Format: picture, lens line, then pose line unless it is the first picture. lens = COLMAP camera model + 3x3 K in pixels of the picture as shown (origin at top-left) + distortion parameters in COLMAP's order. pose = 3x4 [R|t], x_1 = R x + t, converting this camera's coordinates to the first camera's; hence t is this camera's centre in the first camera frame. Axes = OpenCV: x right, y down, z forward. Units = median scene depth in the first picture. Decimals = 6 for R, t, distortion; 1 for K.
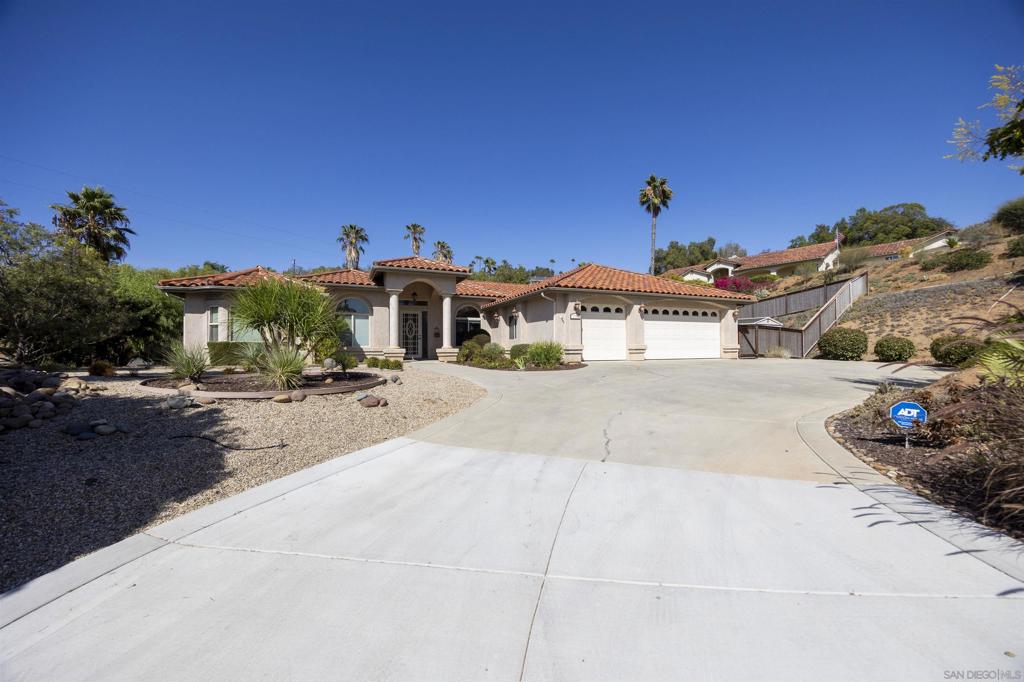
lens RADIAL K [[391.5, 0, 515.7], [0, 391.5, 343.3], [0, 0, 1]] dist [0.000994, -0.000003]
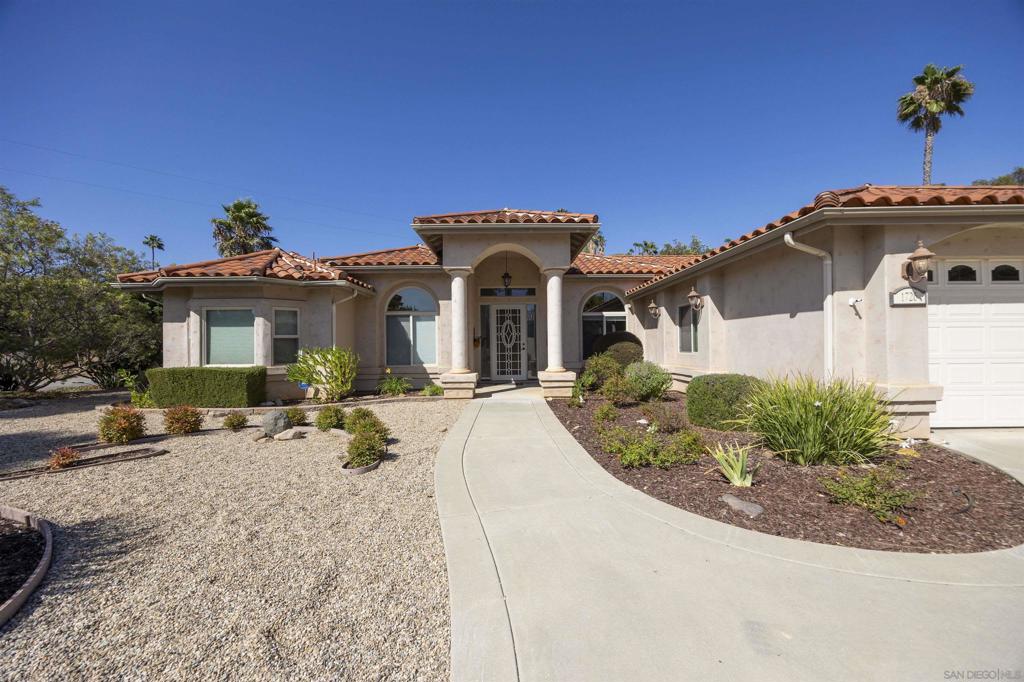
lens RADIAL K [[391.5, 0, 515.7], [0, 391.5, 343.3], [0, 0, 1]] dist [0.000994, -0.000003]
pose [[0.920866, -0.006327, -0.389828, -0.015802], [0.011953, 0.999856, 0.012009, -0.031853], [0.389696, -0.015718, 0.920809, 0.473441]]
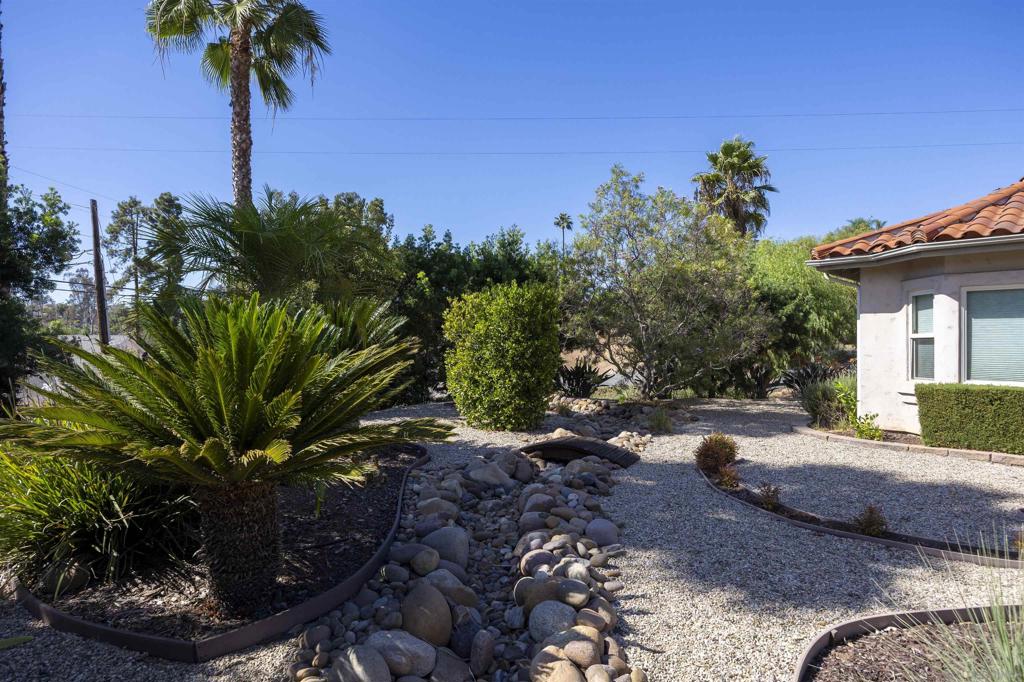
lens RADIAL K [[615.3, 0, 512.0], [0, 615.3, 341.0], [0, 0, 1]] dist [0.001684, 0.000283]
pose [[0.380963, -0.002356, -0.924587, -0.257560], [0.007525, 0.999972, 0.000552, -0.036919], [0.924560, -0.007168, 0.380970, 0.270088]]
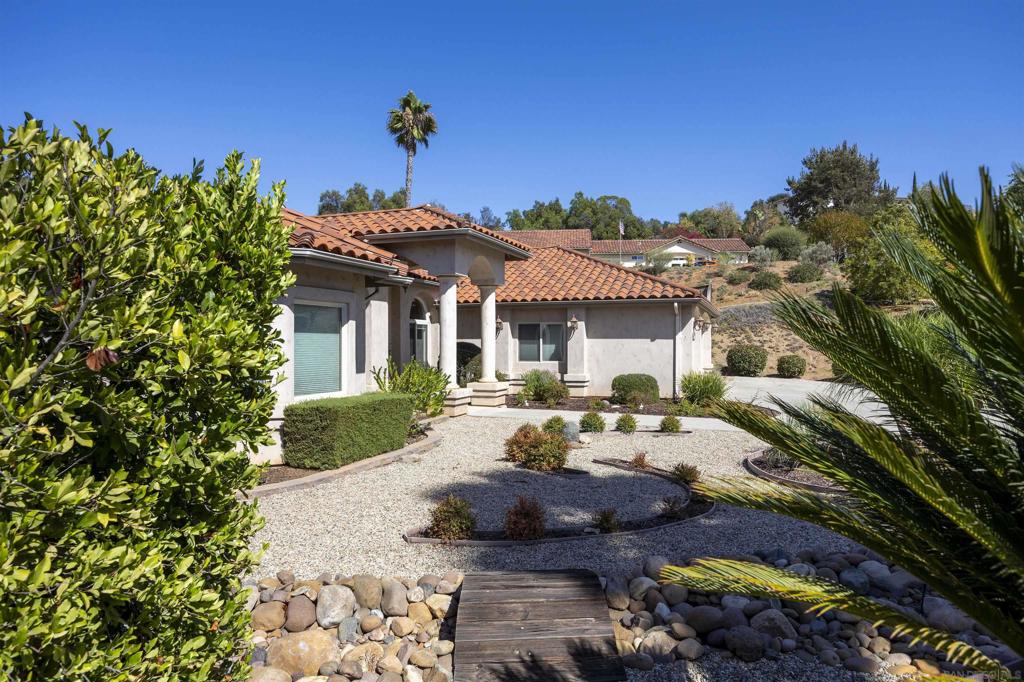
lens RADIAL K [[639.6, 0, 512.0], [0, 639.6, 341.0], [0, 0, 1]] dist [0.000183, -0.000083]
pose [[0.696105, 0.005104, 0.717922, -0.805086], [-0.013858, 0.999884, 0.006328, -0.050949], [-0.717806, -0.014354, 0.696095, 0.320425]]
